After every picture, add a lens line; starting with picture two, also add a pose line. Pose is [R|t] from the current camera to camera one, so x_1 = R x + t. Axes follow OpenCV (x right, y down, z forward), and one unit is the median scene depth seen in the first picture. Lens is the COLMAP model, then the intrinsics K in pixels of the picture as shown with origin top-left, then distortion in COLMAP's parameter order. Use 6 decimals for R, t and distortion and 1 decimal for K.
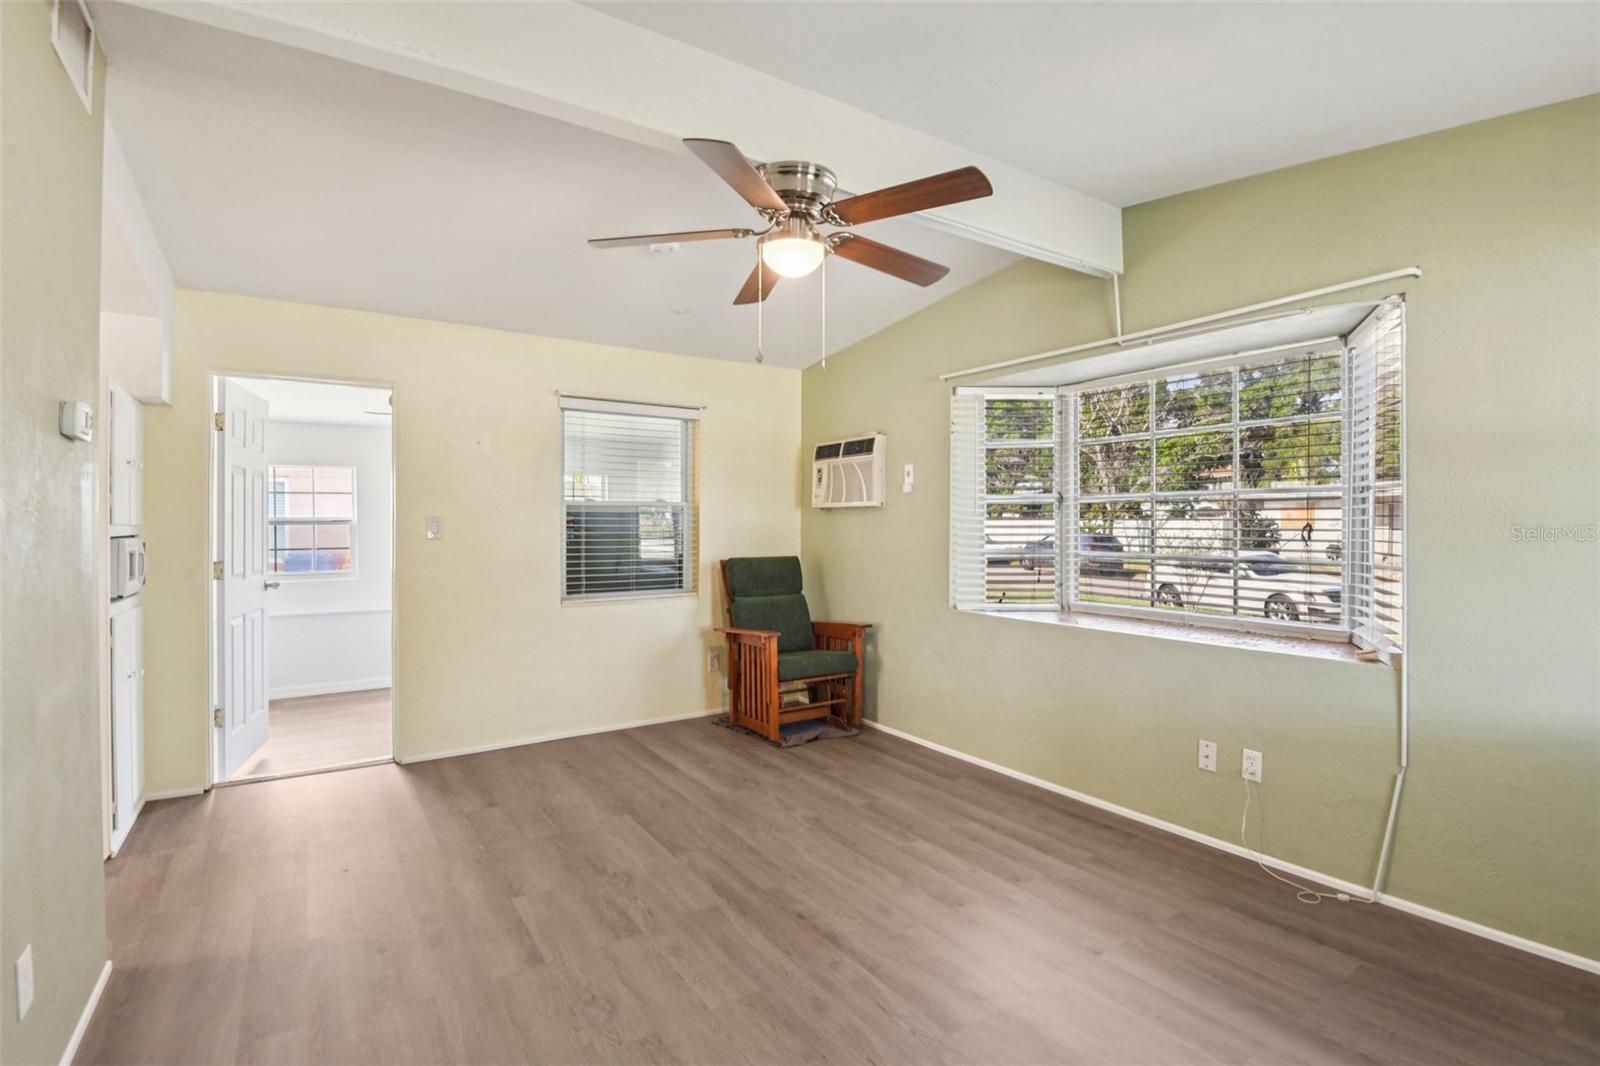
lens RADIAL K [[735.9, 0, 793.4], [0, 735.9, 525.4], [0, 0, 1]] dist [-0.005958, -0.001904]
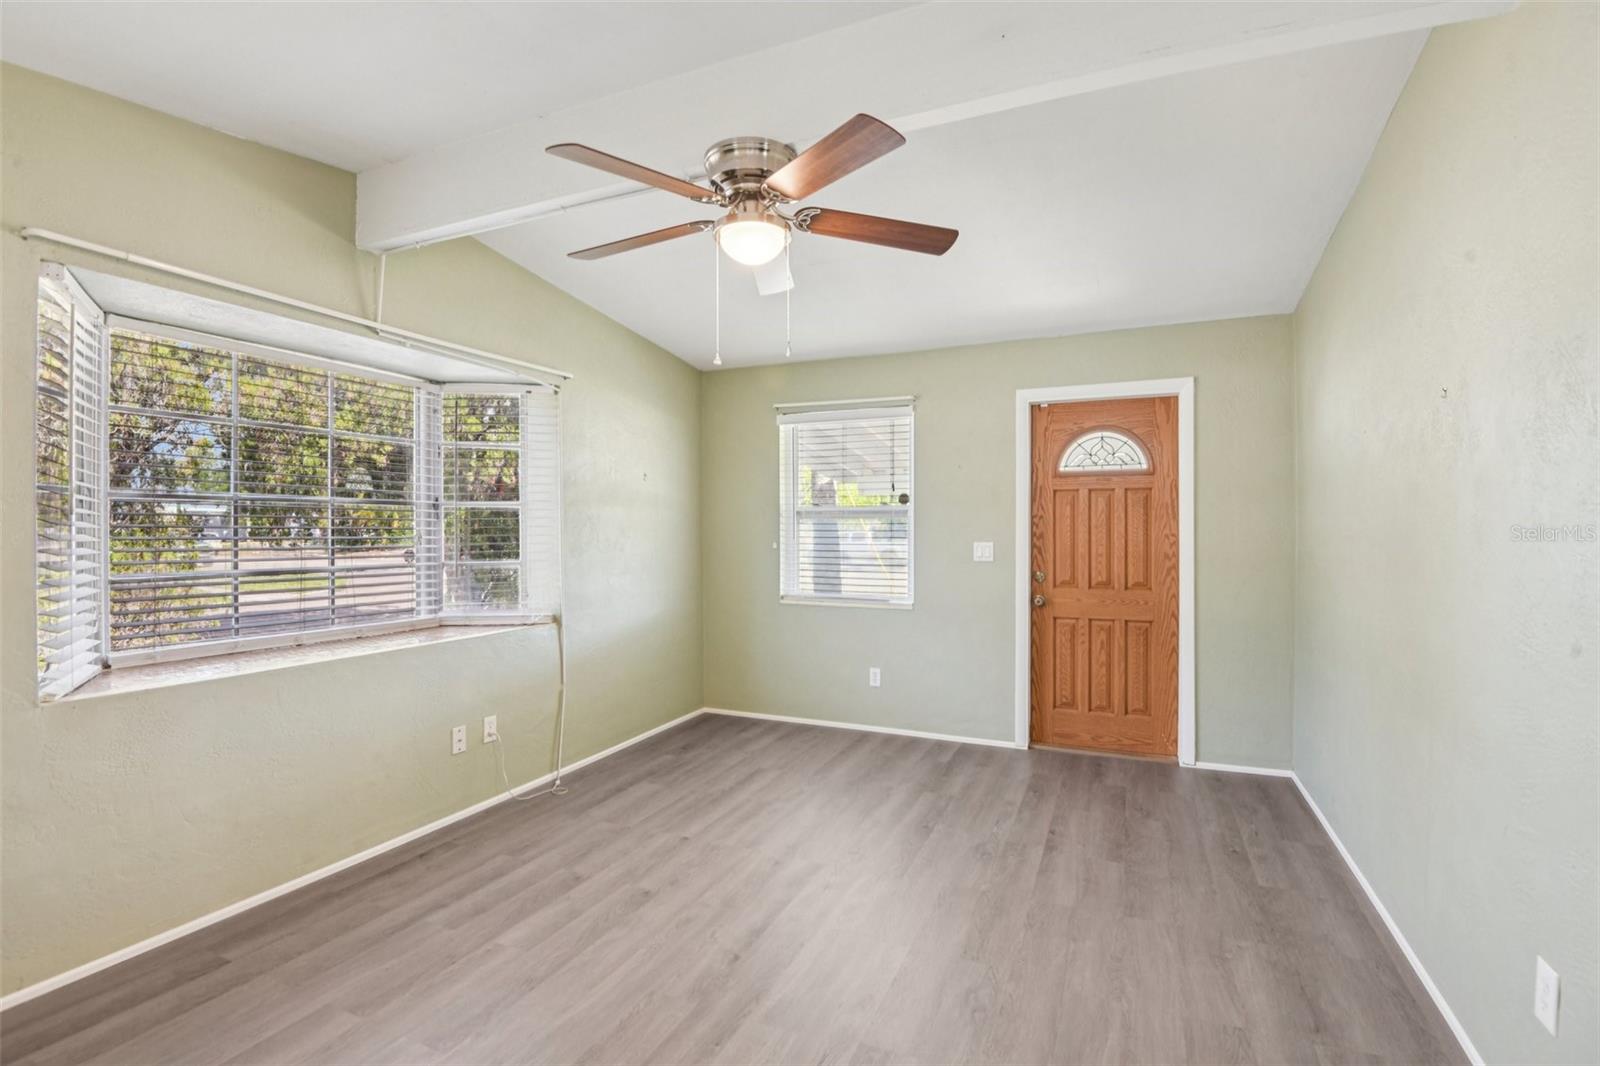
lens RADIAL K [[735.9, 0, 800.2], [0, 735.9, 536.4], [0, 0, 1]] dist [-0.005958, -0.001904]
pose [[-0.533890, 0.001691, 0.845552, -0.658958], [-0.000737, 0.999997, -0.002465, 0.006617], [-0.845554, -0.001939, -0.533887, 1.160104]]
